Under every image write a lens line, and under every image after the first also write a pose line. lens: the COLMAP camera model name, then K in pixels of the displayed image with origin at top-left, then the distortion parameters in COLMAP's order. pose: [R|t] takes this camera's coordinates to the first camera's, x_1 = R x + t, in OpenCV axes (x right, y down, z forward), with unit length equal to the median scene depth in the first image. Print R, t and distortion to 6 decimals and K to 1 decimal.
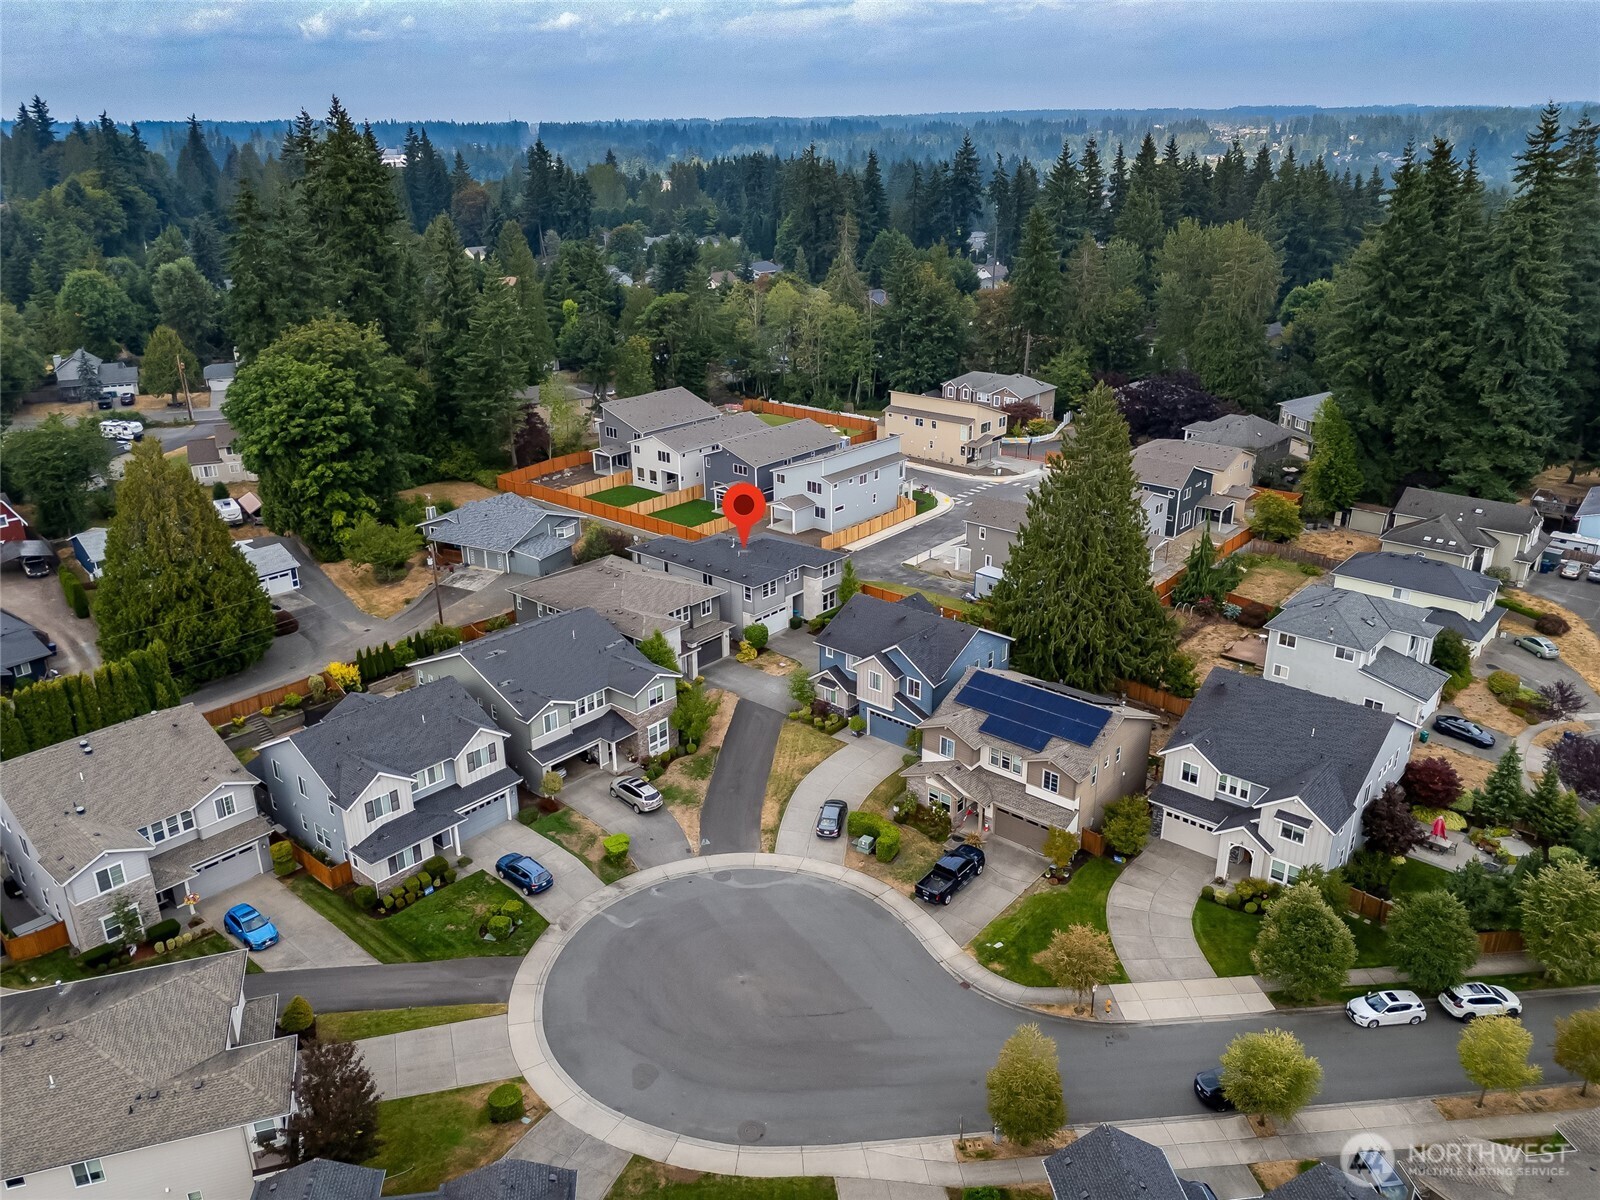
lens RADIAL K [[1194.3, 0, 790.1], [0, 1194.3, 599.2], [0, 0, 1]] dist [-0.005795, -0.009495]
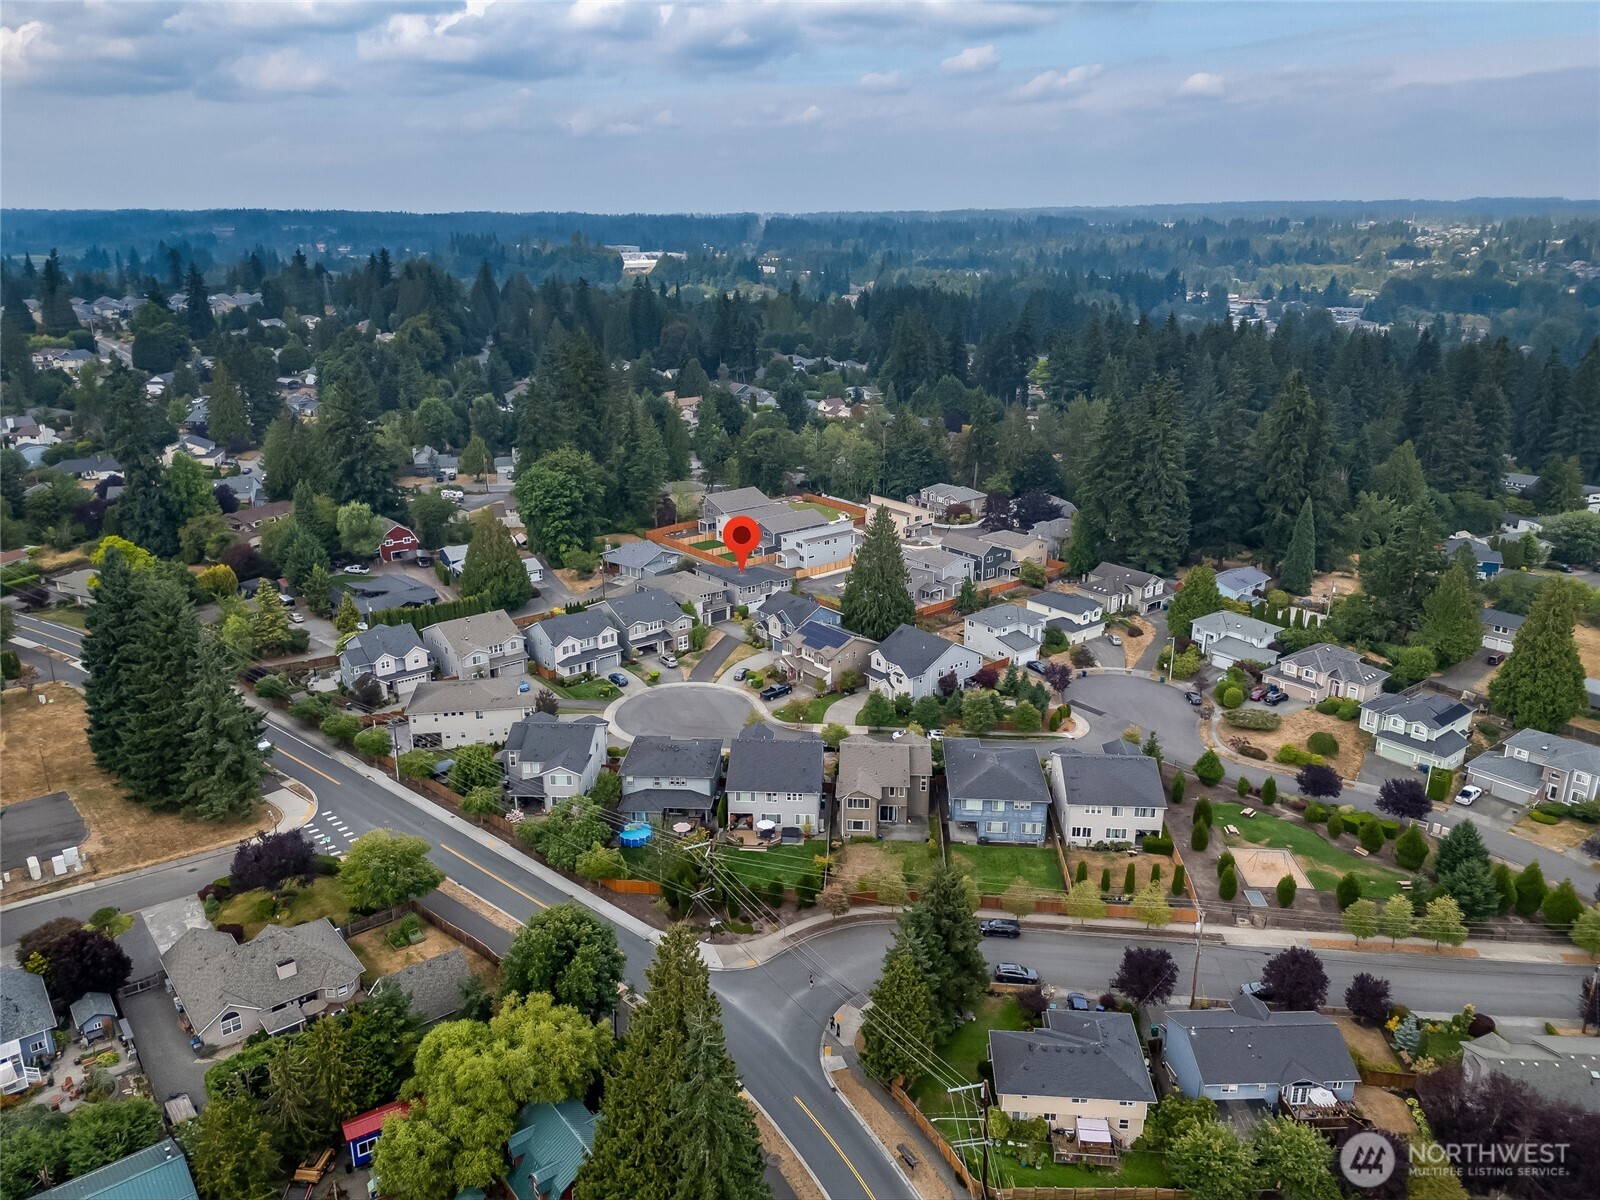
lens RADIAL K [[1194.3, 0, 805.4], [0, 1194.3, 597.7], [0, 0, 1]] dist [-0.005795, -0.009495]
pose [[0.985052, 0.060658, -0.161222, 0.373277], [-0.070036, 0.996129, -0.053129, 0.099490], [0.157375, 0.063626, 0.985487, -0.964685]]
